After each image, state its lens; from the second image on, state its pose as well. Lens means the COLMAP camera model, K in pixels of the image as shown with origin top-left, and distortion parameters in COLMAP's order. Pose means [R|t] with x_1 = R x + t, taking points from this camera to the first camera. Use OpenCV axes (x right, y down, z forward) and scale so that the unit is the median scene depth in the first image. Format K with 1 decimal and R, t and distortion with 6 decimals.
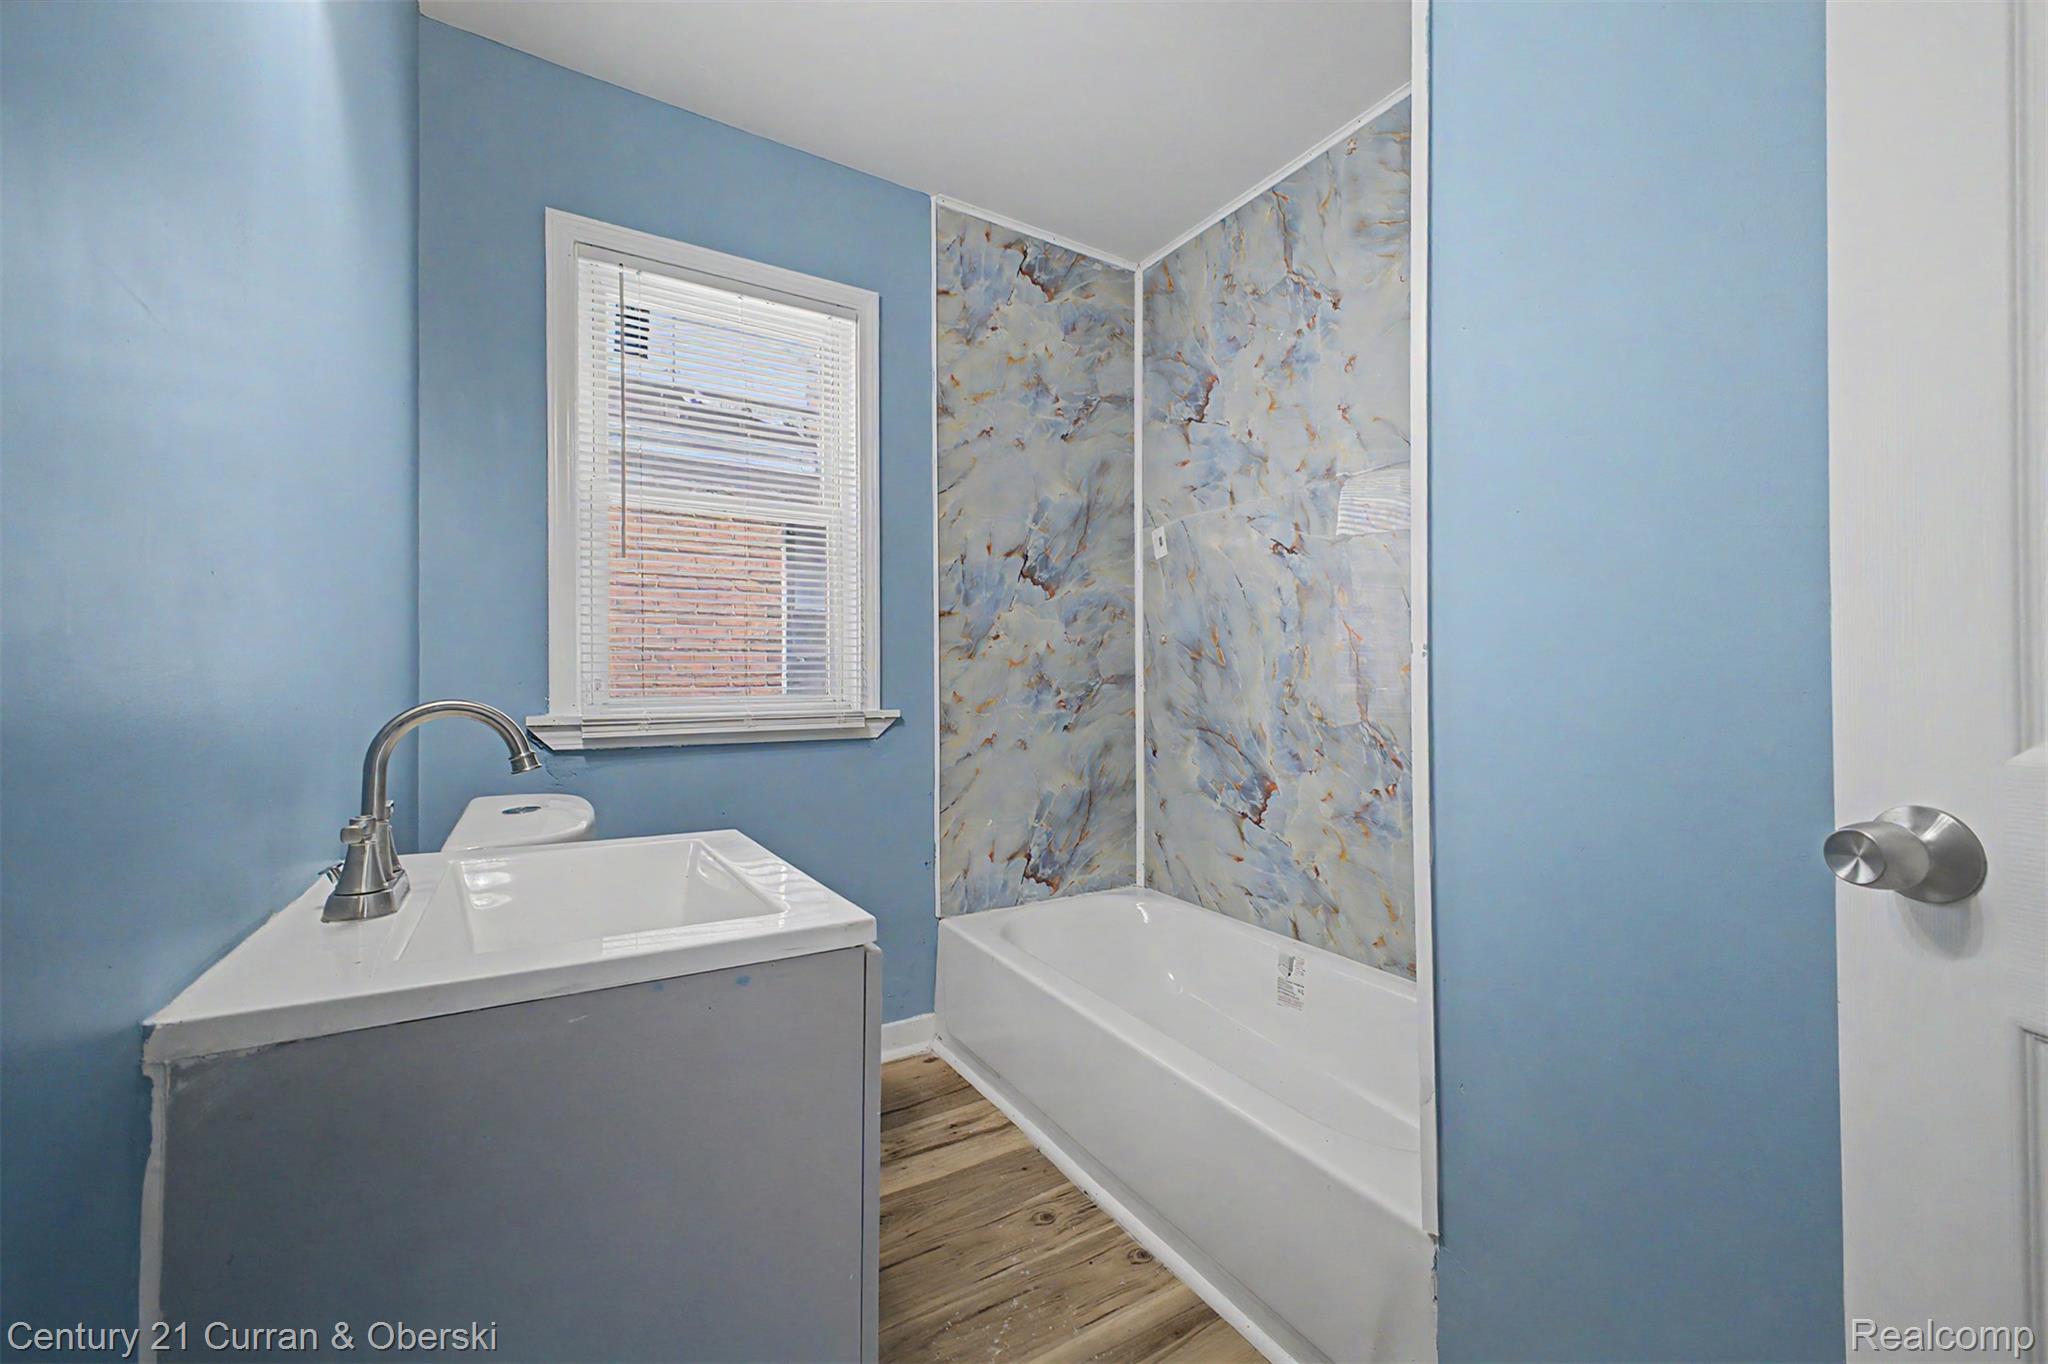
lens RADIAL K [[794.9, 0, 1027.0], [0, 794.9, 676.8], [0, 0, 1]] dist [0.039443, -0.025326]
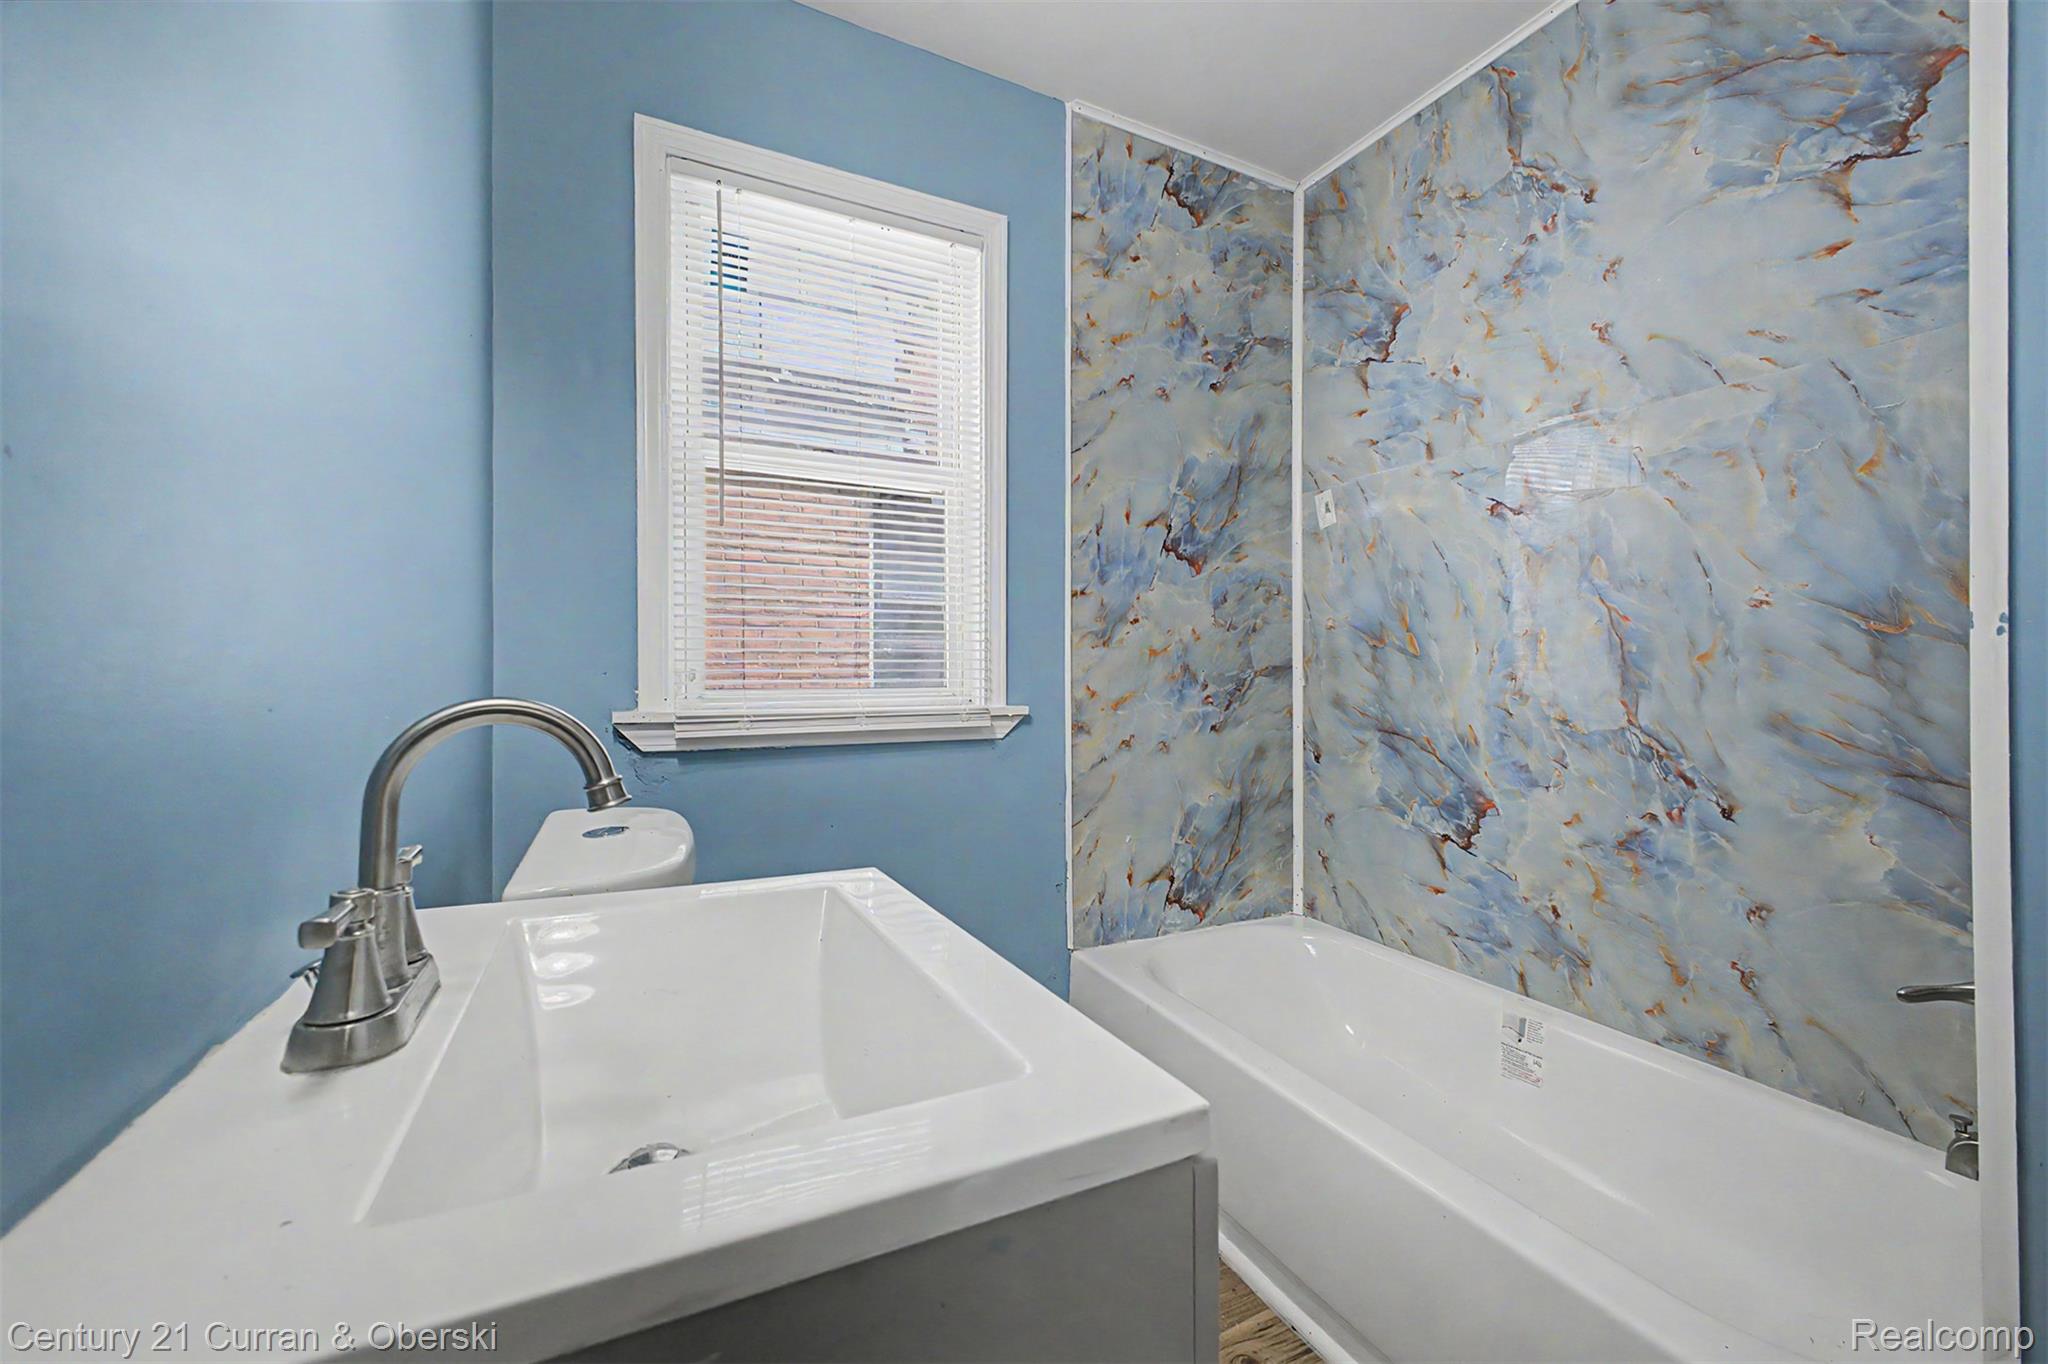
lens RADIAL K [[809.8, 0, 1034.6], [0, 809.8, 672.3], [0, 0, 1]] dist [0.024398, -0.010962]
pose [[0.996795, 0.003363, -0.079929, -0.078293], [-0.002989, 0.999984, 0.004801, 0.001175], [0.079944, -0.004546, 0.996789, 0.127468]]
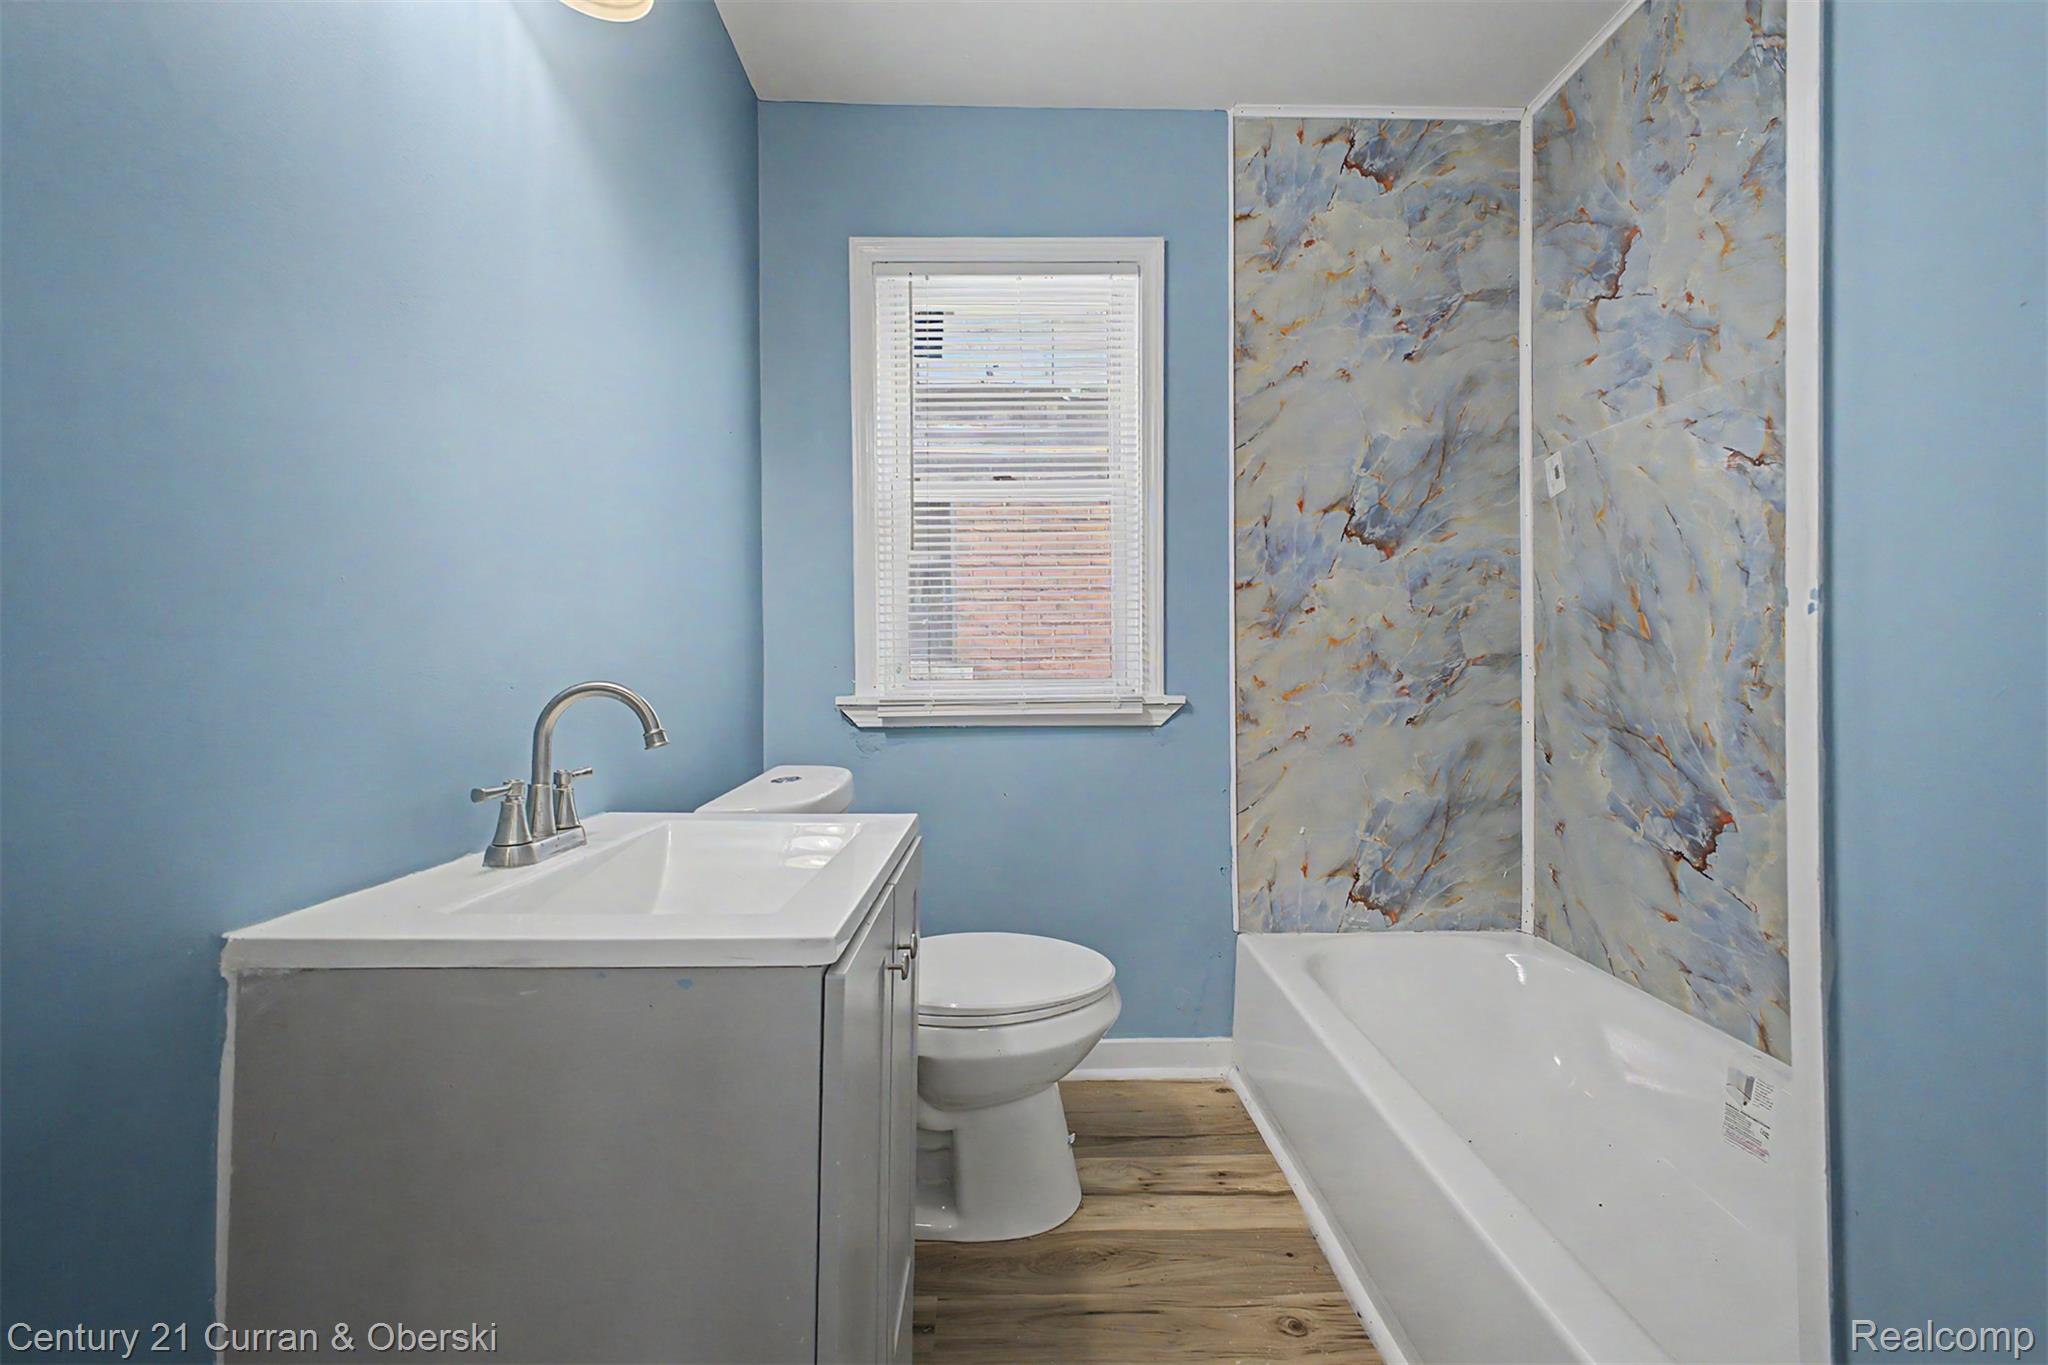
lens RADIAL K [[817.0, 0, 1023.1], [0, 817.0, 667.9], [0, 0, 1]] dist [0.016733, -0.004199]
pose [[0.868485, -0.002387, -0.495710, 0.127123], [0.007373, 0.999940, 0.008102, 0.001699], [0.495661, -0.010691, 0.868450, 0.098066]]
